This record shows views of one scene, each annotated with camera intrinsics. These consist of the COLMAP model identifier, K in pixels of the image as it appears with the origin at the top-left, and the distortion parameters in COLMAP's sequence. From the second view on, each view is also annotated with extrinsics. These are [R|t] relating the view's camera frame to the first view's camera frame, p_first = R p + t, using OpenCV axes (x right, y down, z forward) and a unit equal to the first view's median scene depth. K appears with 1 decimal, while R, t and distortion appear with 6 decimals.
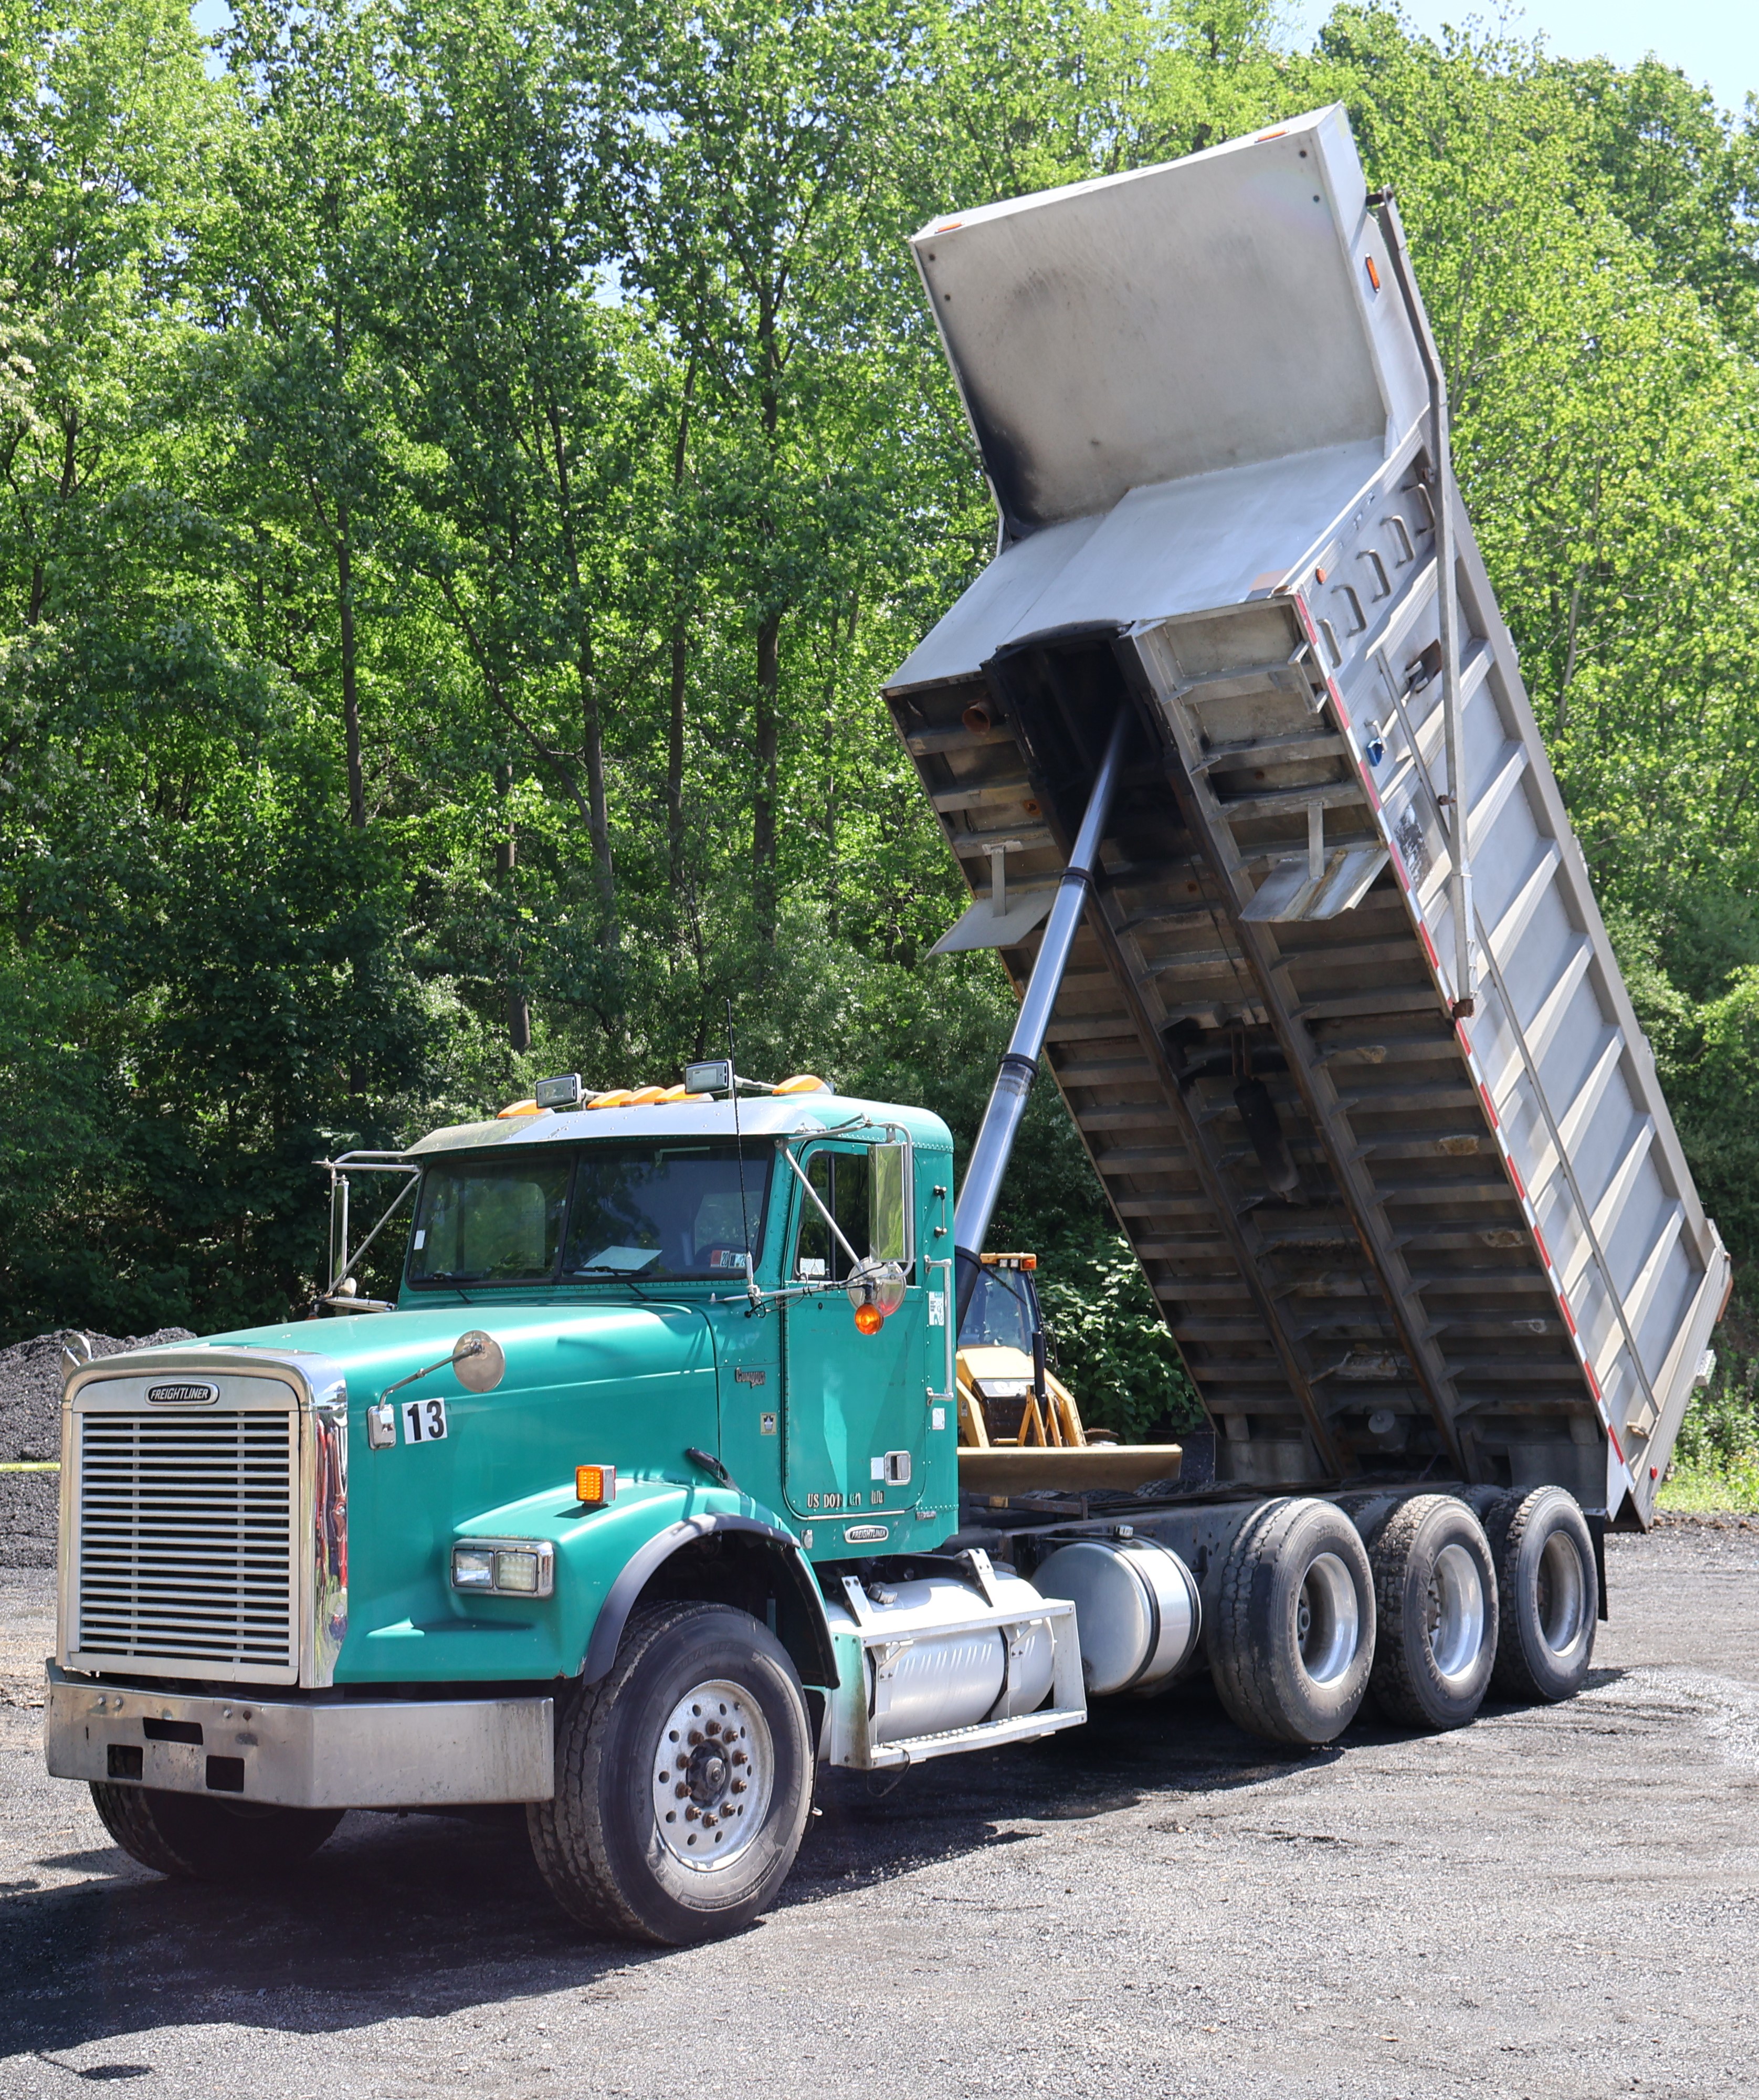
lens RADIAL K [[2791.3, 0, 879.5], [0, 2791.3, 1050.0], [0, 0, 1]] dist [0.017883, 0.028265]
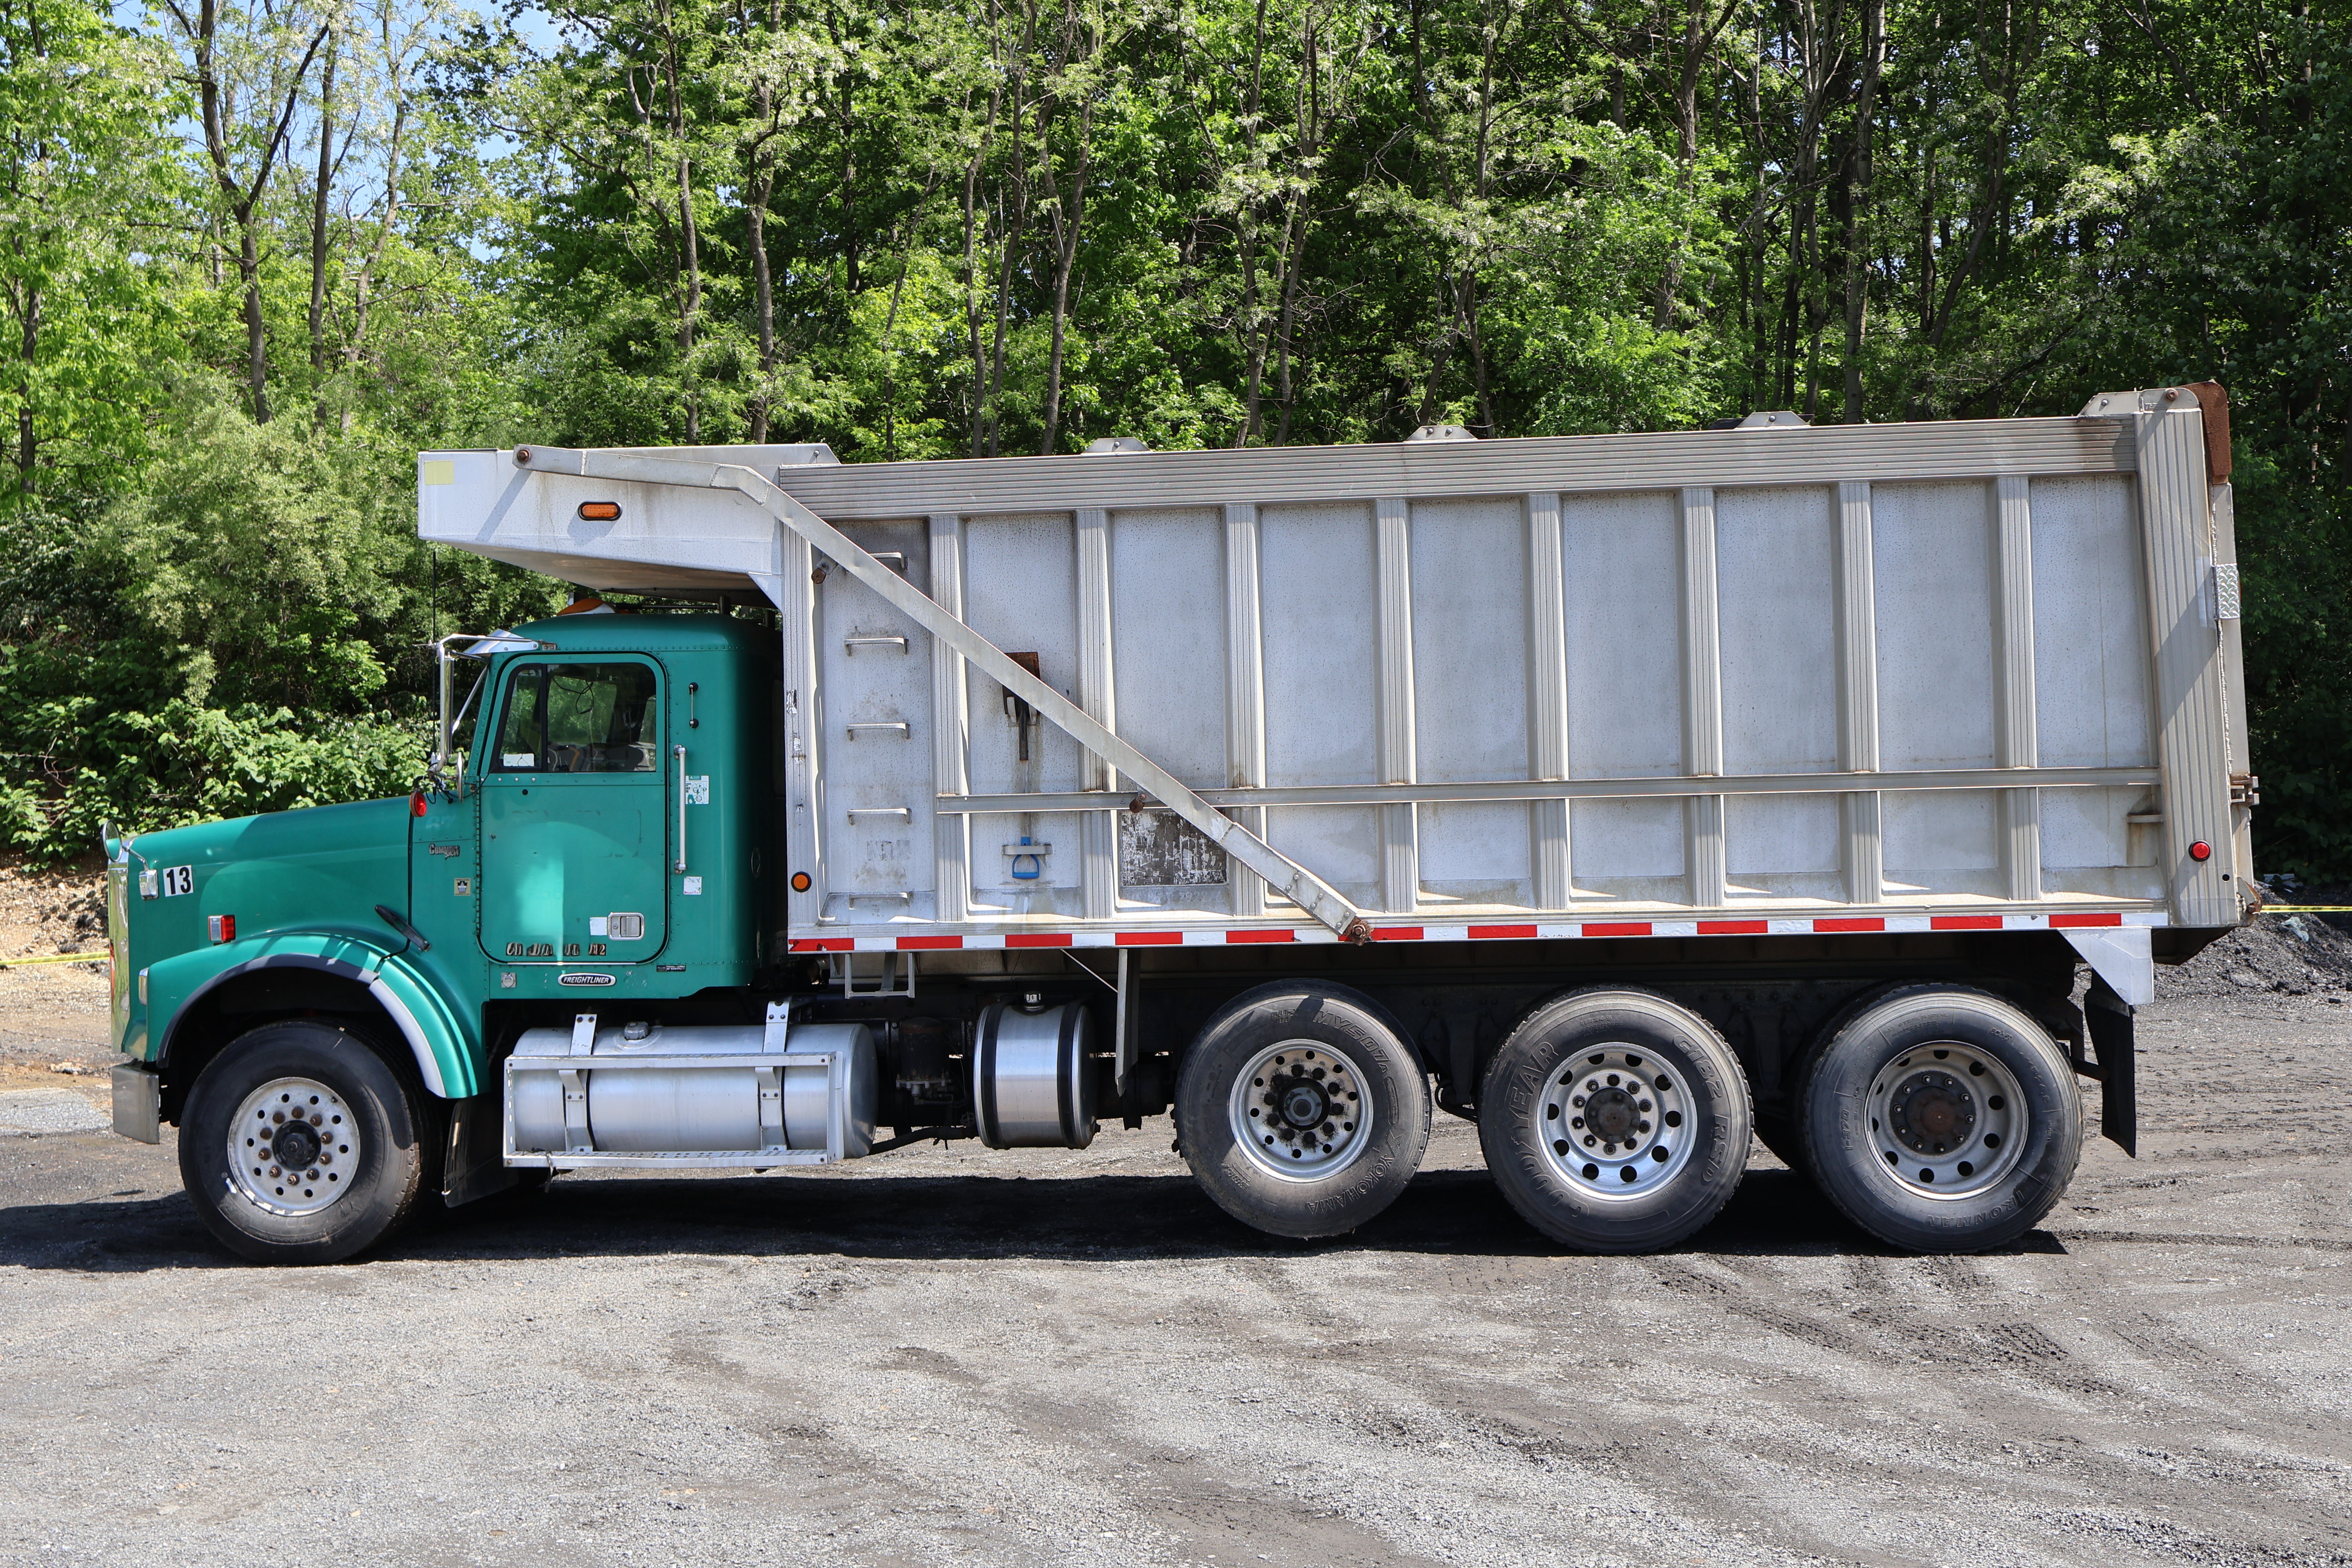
lens RADIAL K [[2606.7, 0, 1040.4], [0, 2606.7, 773.2], [0, 0, 1]] dist [-0.322796, 1.473878]
pose [[0.512296, -0.020343, -0.858568, 1.213759], [0.106621, 0.993492, 0.040079, 0.072758], [0.852165, -0.112074, 0.511131, 0.718118]]
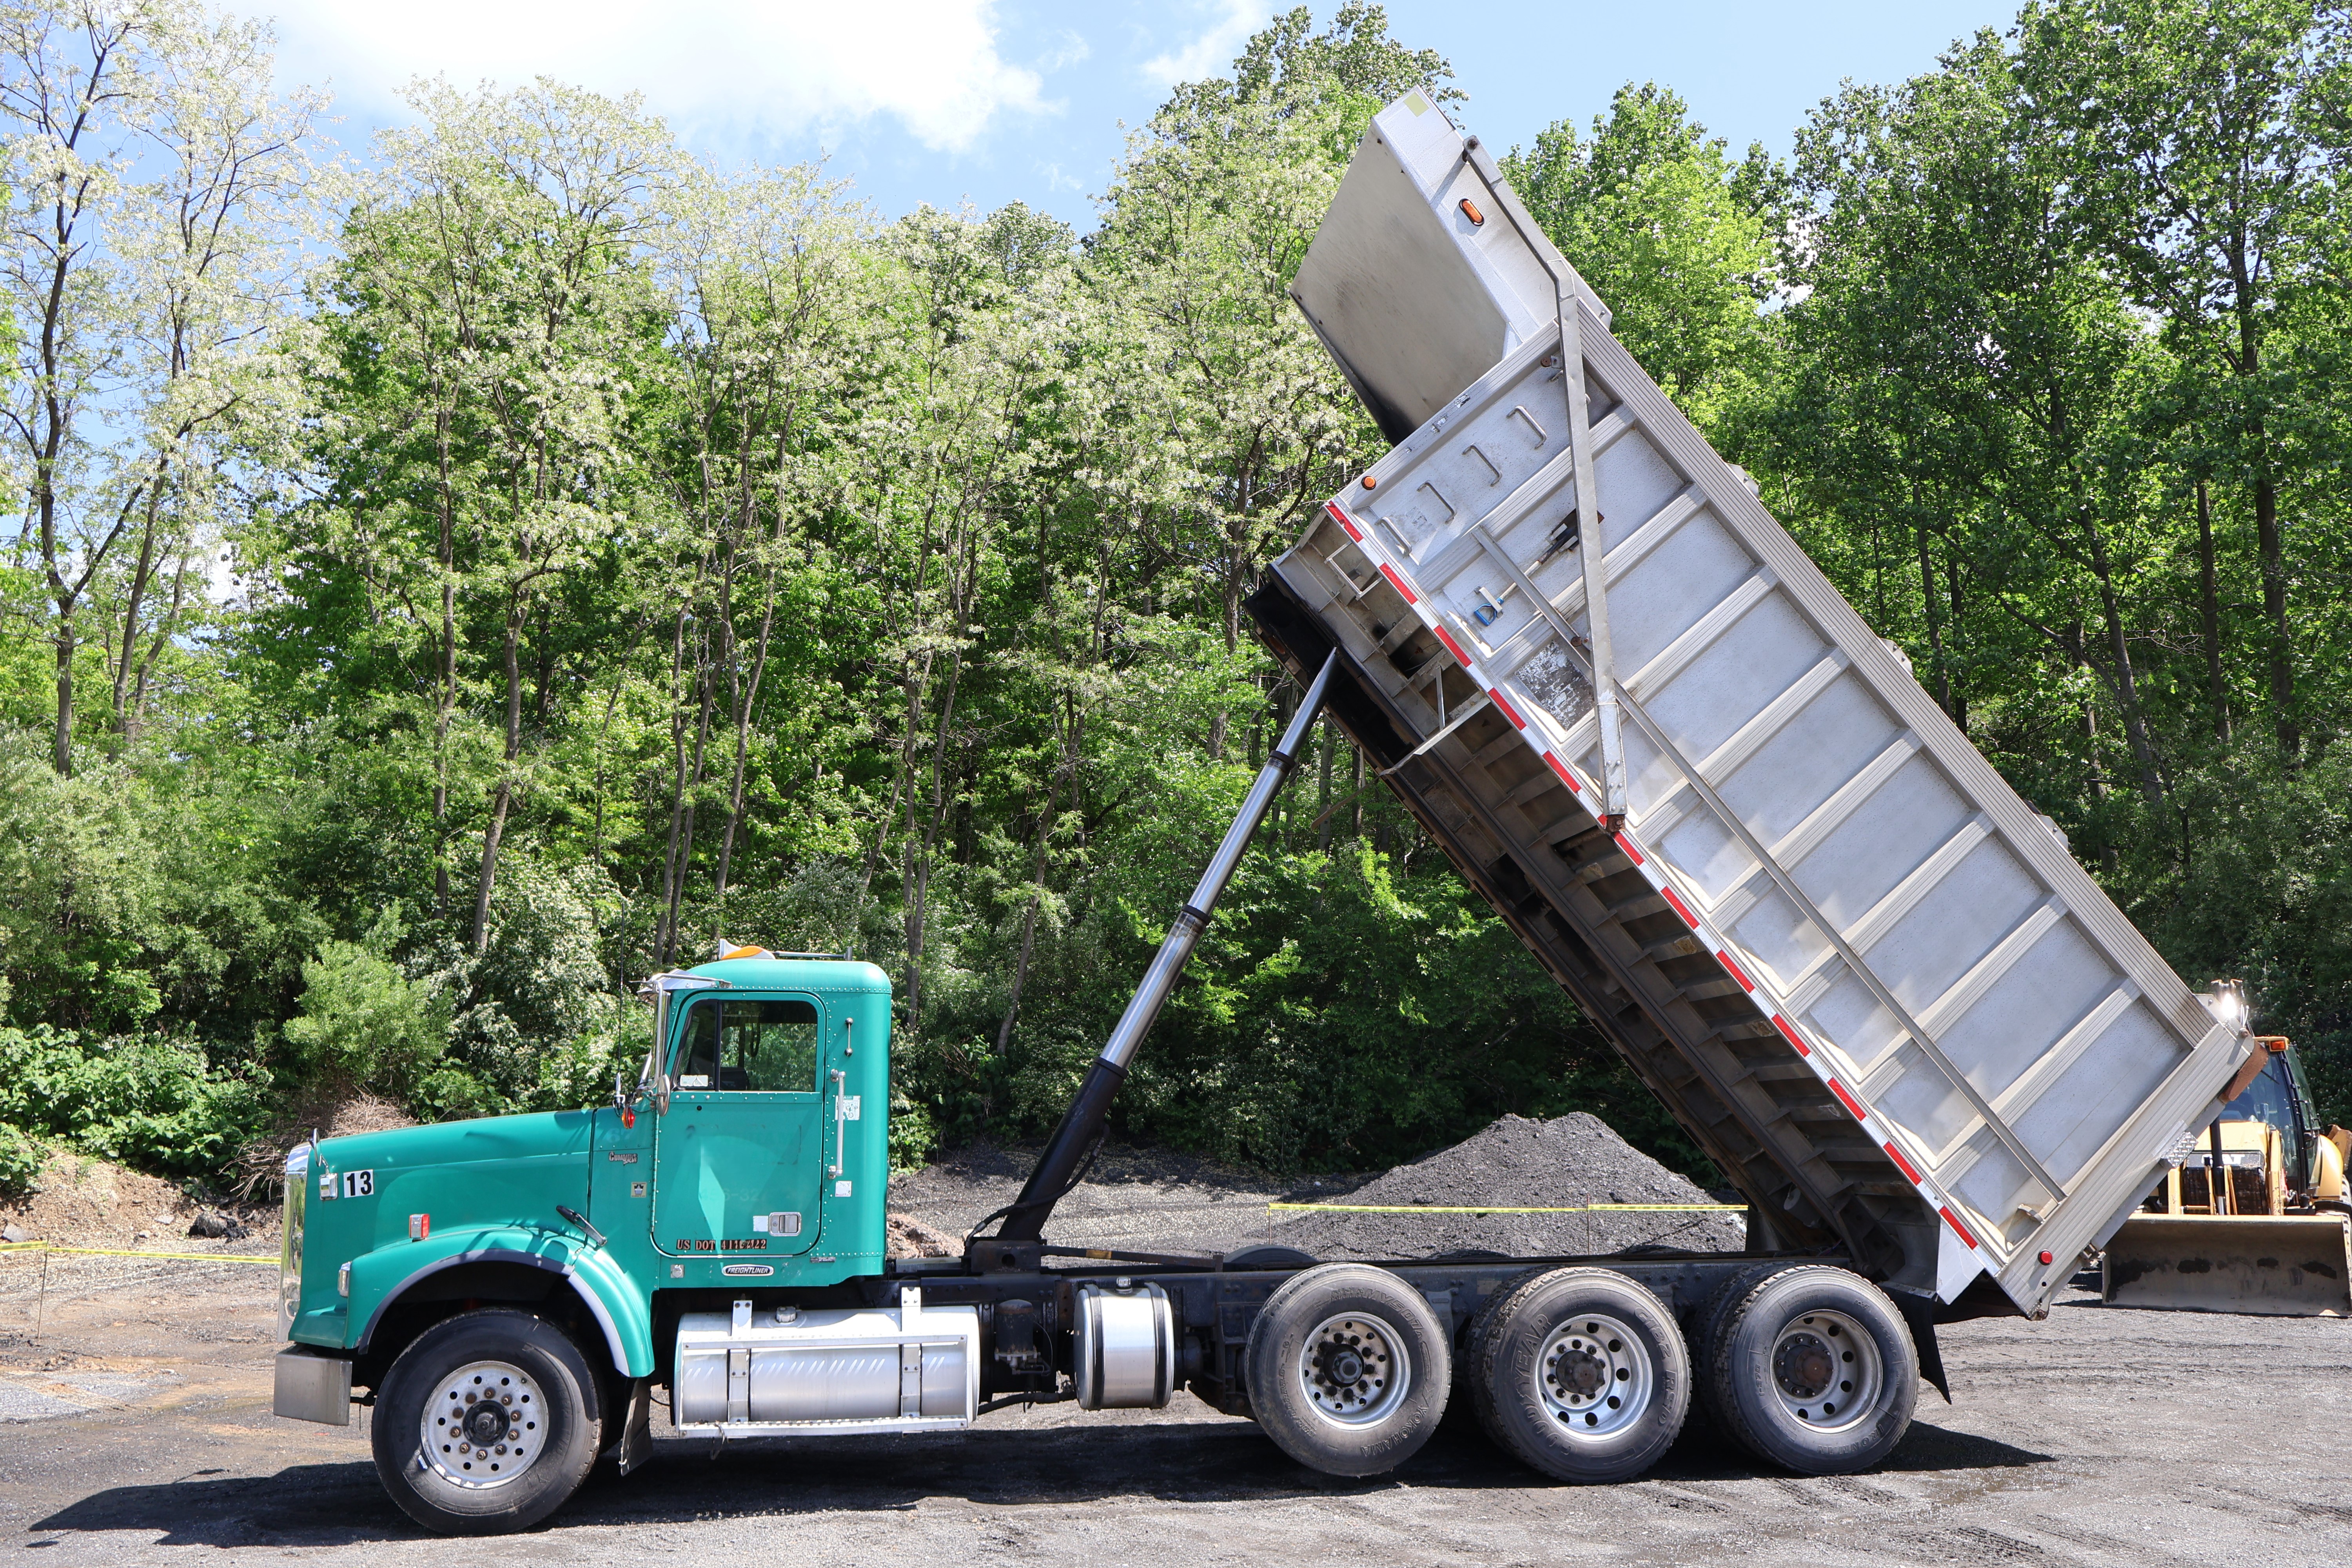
lens RADIAL K [[2003.3, 0, 1118.4], [0, 2003.3, 780.3], [0, 0, 1]] dist [-0.000239, -0.006729]
pose [[0.718705, -0.119614, -0.684950, 0.994644], [0.077412, 0.992733, -0.092136, 0.041720], [0.690993, 0.013195, 0.722741, 0.464248]]
